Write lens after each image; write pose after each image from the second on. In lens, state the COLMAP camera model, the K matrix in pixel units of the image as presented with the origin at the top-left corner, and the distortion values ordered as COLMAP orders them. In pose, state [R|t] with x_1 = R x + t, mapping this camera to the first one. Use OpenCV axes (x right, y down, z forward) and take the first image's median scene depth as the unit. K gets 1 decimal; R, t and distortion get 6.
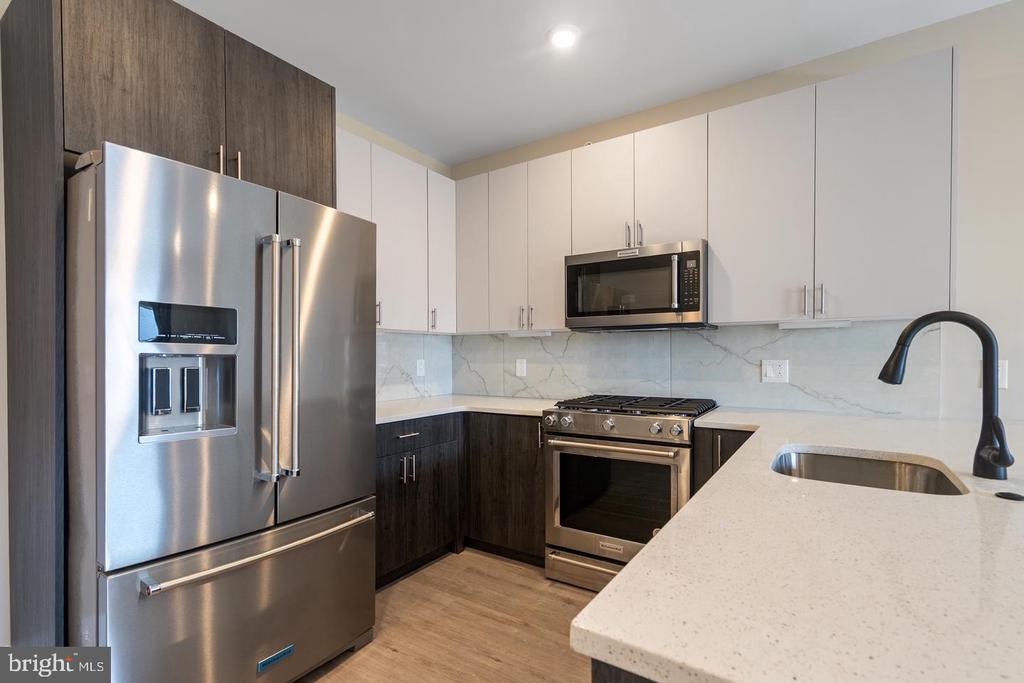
lens RADIAL K [[470.9, 0, 506.9], [0, 470.9, 363.4], [0, 0, 1]] dist [-0.005965, 0.002309]
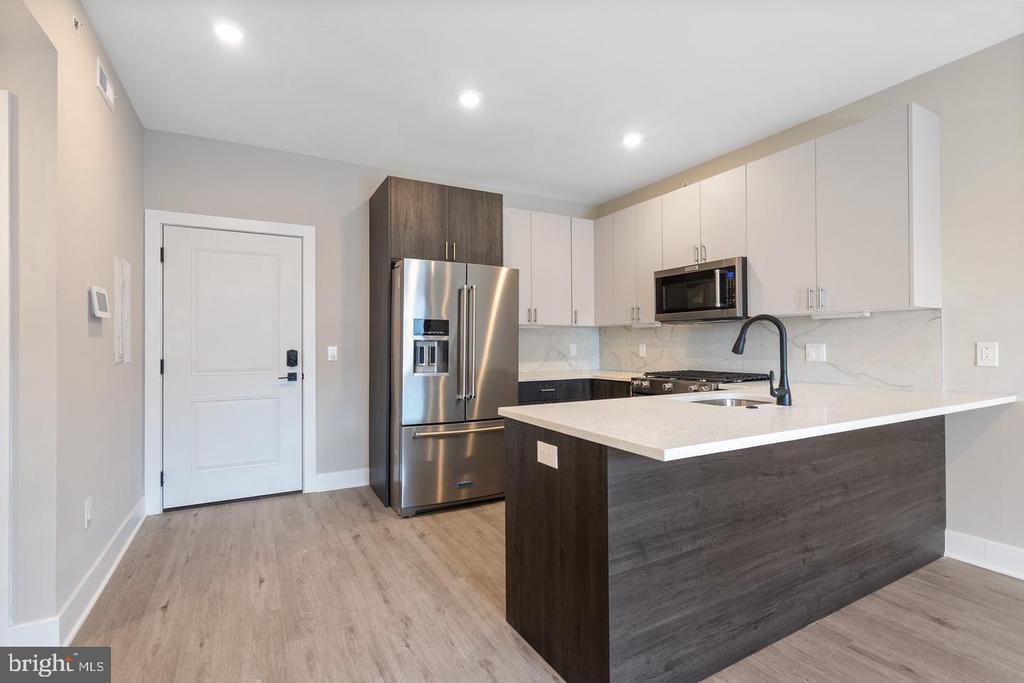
lens RADIAL K [[470.9, 0, 509.2], [0, 470.9, 340.4], [0, 0, 1]] dist [-0.005965, 0.002309]
pose [[0.888300, -0.004632, -0.459240, 0.447619], [-0.005967, 0.999748, -0.021626, 0.017656], [0.459224, 0.021950, 0.888049, -0.543384]]
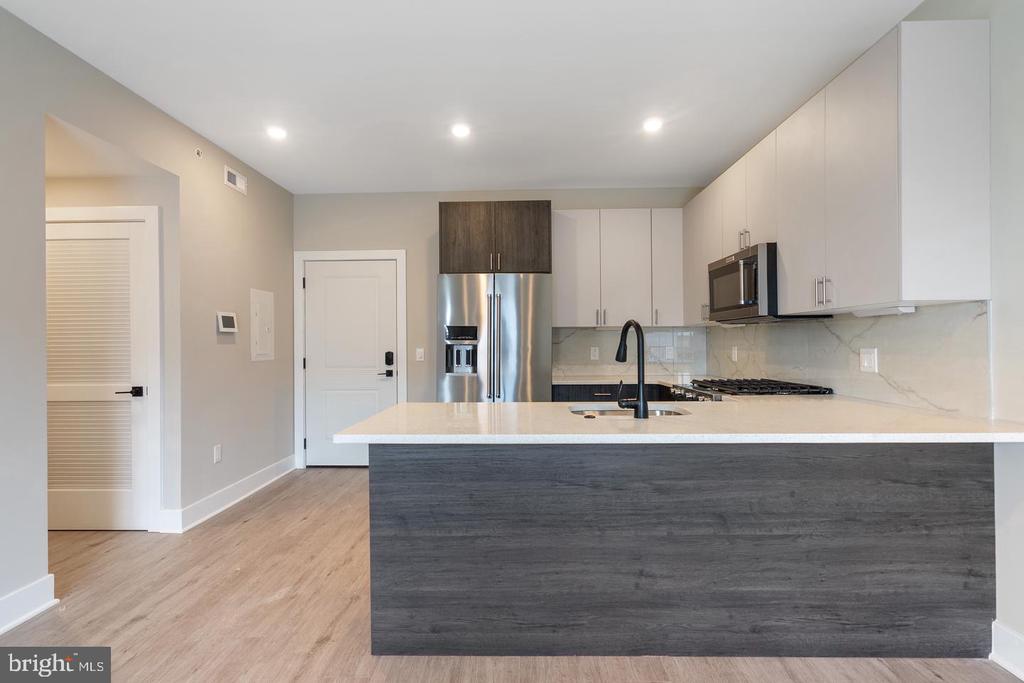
lens RADIAL K [[508.1, 0, 513.3], [0, 508.1, 341.6], [0, 0, 1]] dist [0.000129, -0.000837]
pose [[0.541112, -0.003893, -0.840941, 1.126448], [-0.008987, 0.999905, -0.010412, -0.004229], [0.840902, 0.013192, 0.541026, -0.186205]]
